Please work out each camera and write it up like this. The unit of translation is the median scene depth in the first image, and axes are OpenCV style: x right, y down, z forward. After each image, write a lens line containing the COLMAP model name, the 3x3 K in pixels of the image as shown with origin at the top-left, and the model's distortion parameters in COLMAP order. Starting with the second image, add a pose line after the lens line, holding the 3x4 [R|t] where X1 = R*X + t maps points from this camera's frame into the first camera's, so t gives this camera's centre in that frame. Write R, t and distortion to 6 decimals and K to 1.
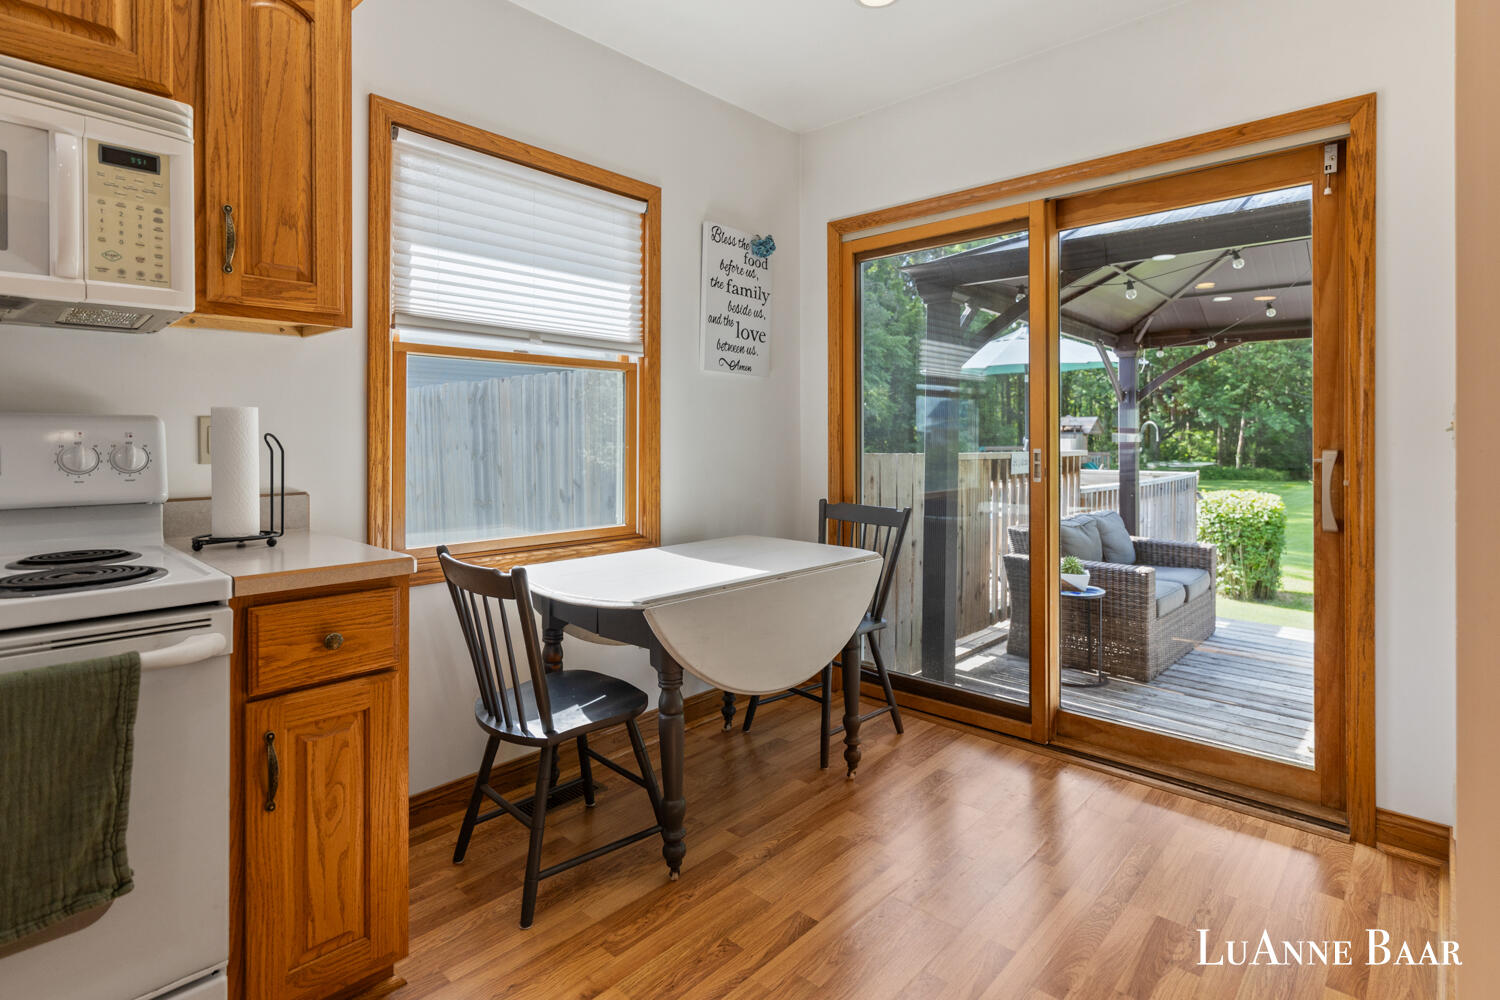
lens RADIAL K [[753.6, 0, 749.4], [0, 753.6, 440.1], [0, 0, 1]] dist [-0.002733, 0.000945]
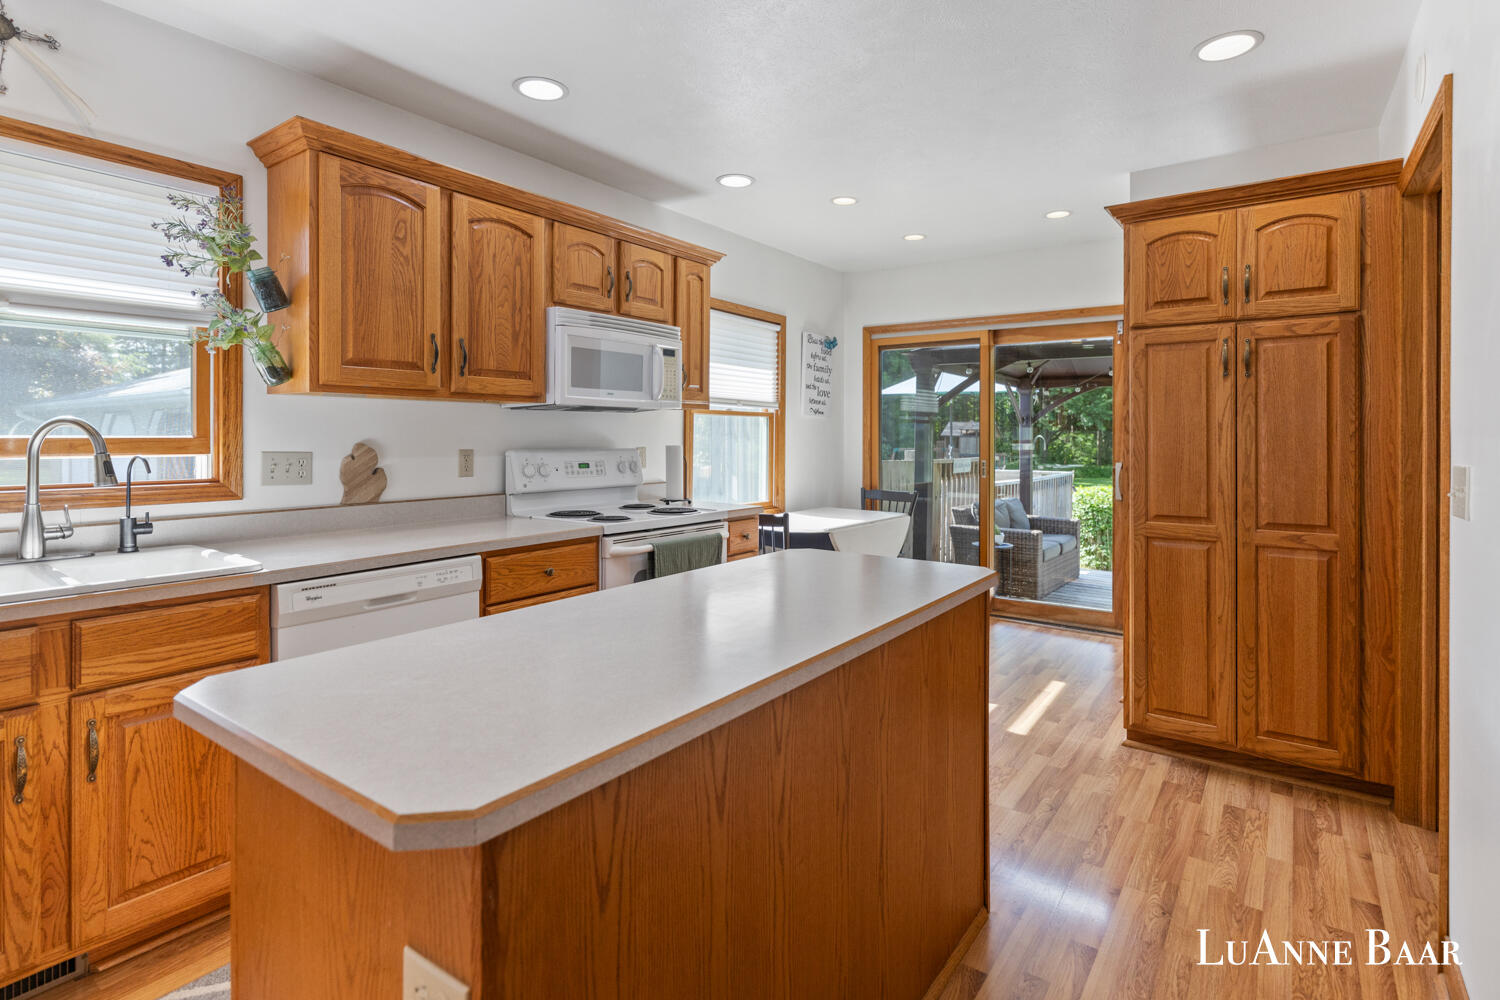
lens RADIAL K [[753.6, 0, 746.8], [0, 753.6, 433.3], [0, 0, 1]] dist [-0.002733, 0.000945]
pose [[0.993034, 0.007127, 0.117610, -0.383597], [-0.006404, 0.999958, -0.006520, -0.035256], [-0.117652, 0.005722, 0.993038, -0.722480]]
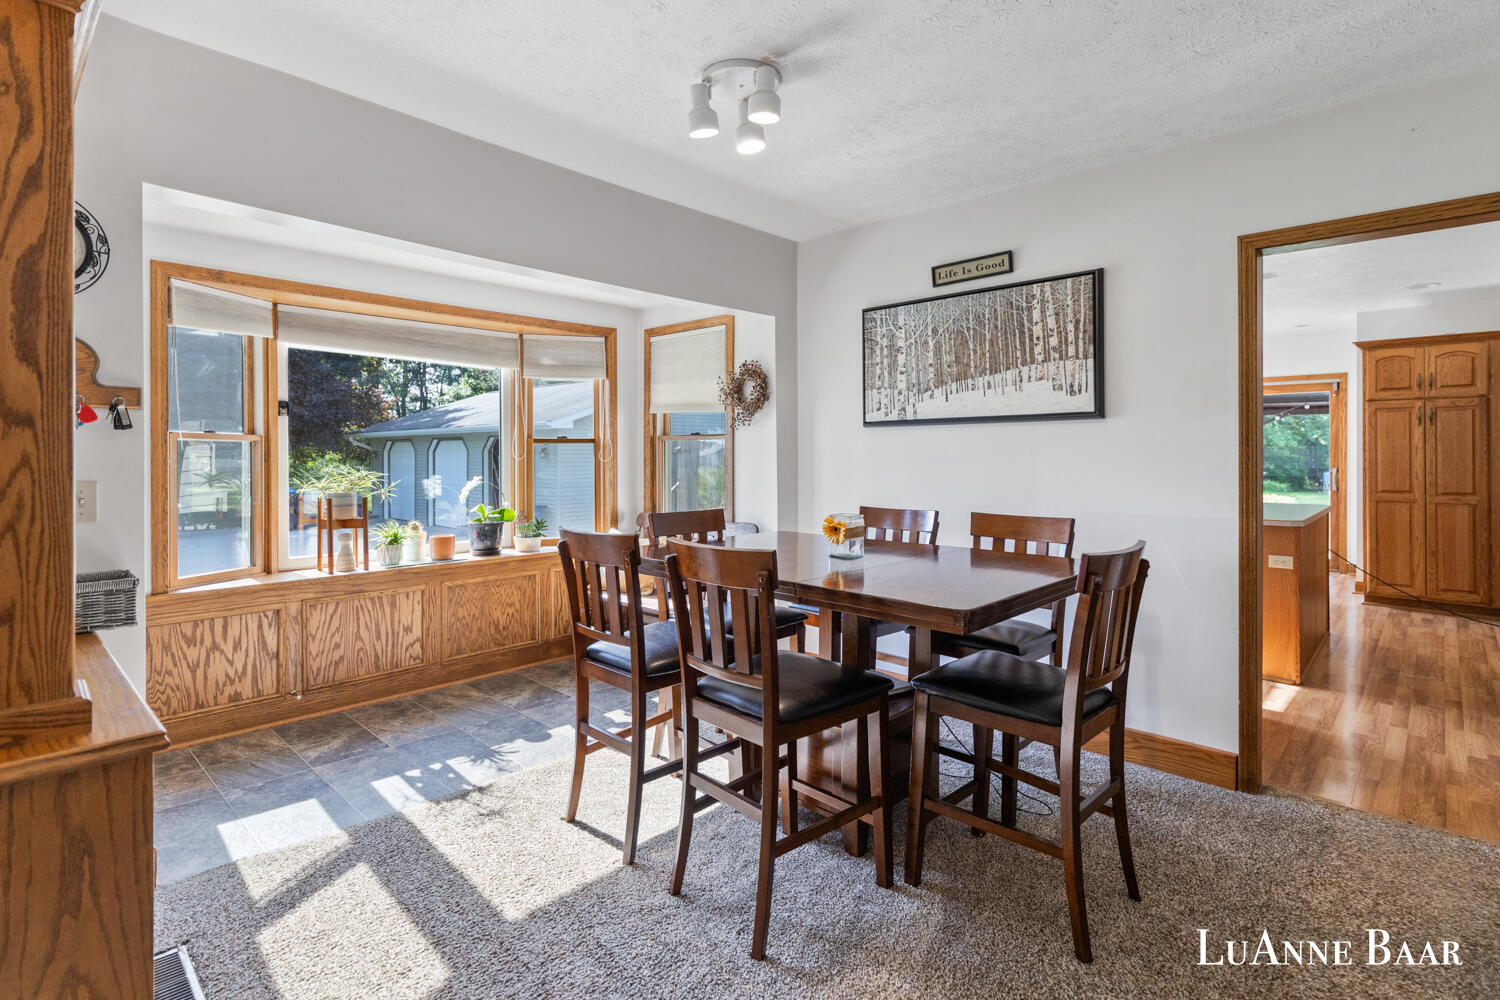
lens RADIAL K [[699.5, 0, 784.8], [0, 699.5, 453.2], [0, 0, 1]] dist [0.000359, -0.000200]
pose [[0.999942, -0.001778, -0.010597, -1.843568], [0.001752, 0.999995, -0.002504, -0.039865], [0.010601, 0.002485, 0.999941, -2.260052]]
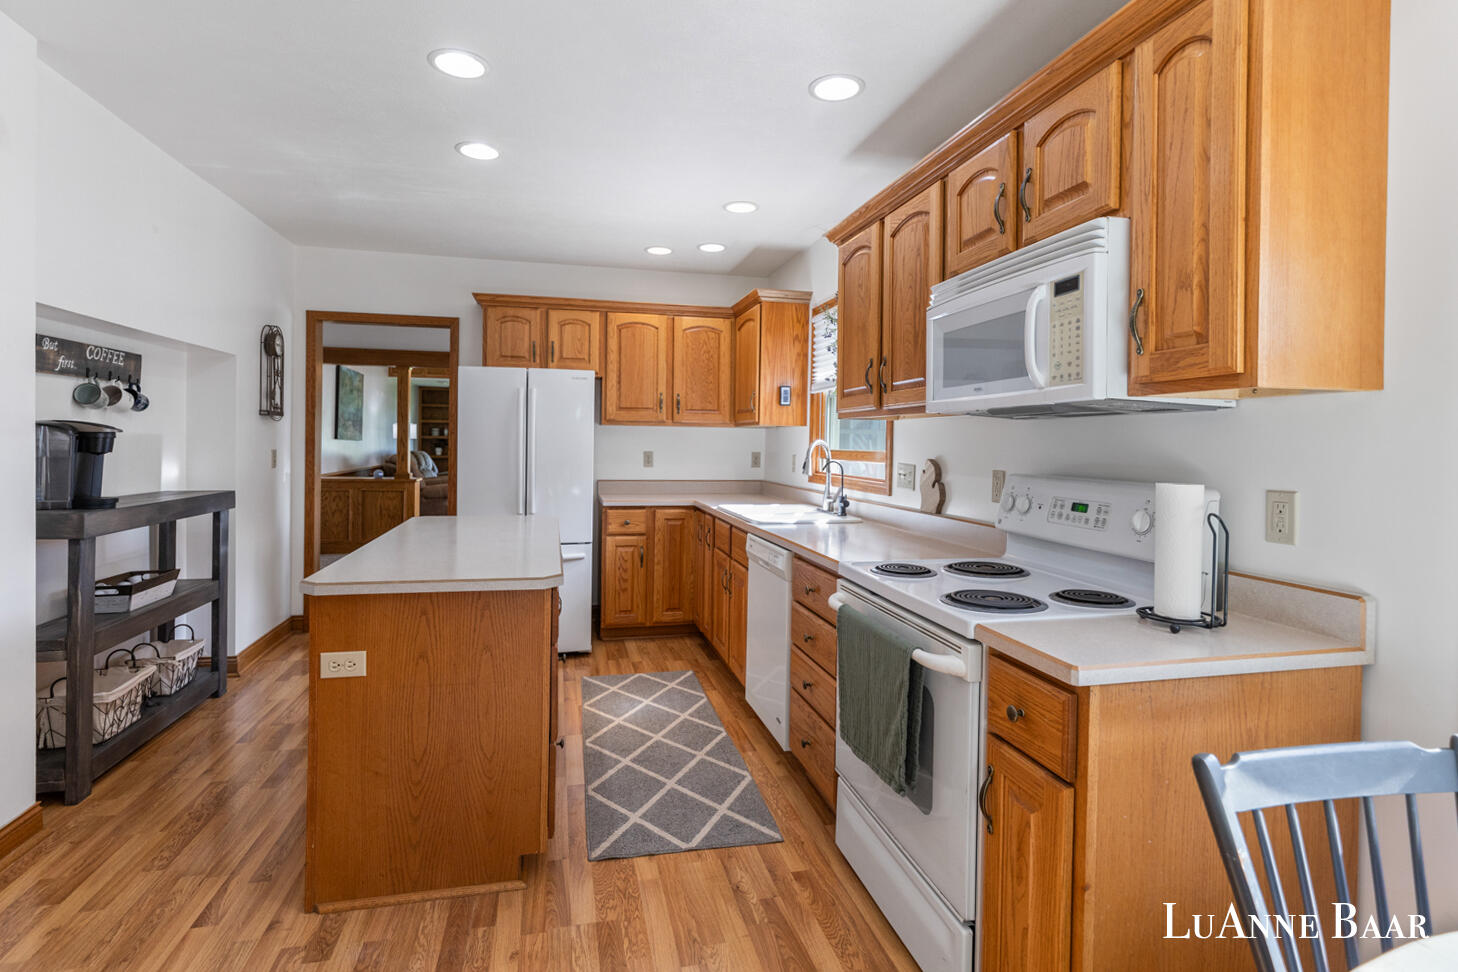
lens RADIAL K [[732.5, 0, 726.6], [0, 732.5, 450.6], [0, 0, 1]] dist [-0.002733, 0.000945]
pose [[-0.556814, 0.004185, -0.830626, 0.227262], [-0.016770, 0.999727, 0.016278, -0.048098], [0.830468, 0.022994, -0.556592, 0.540397]]
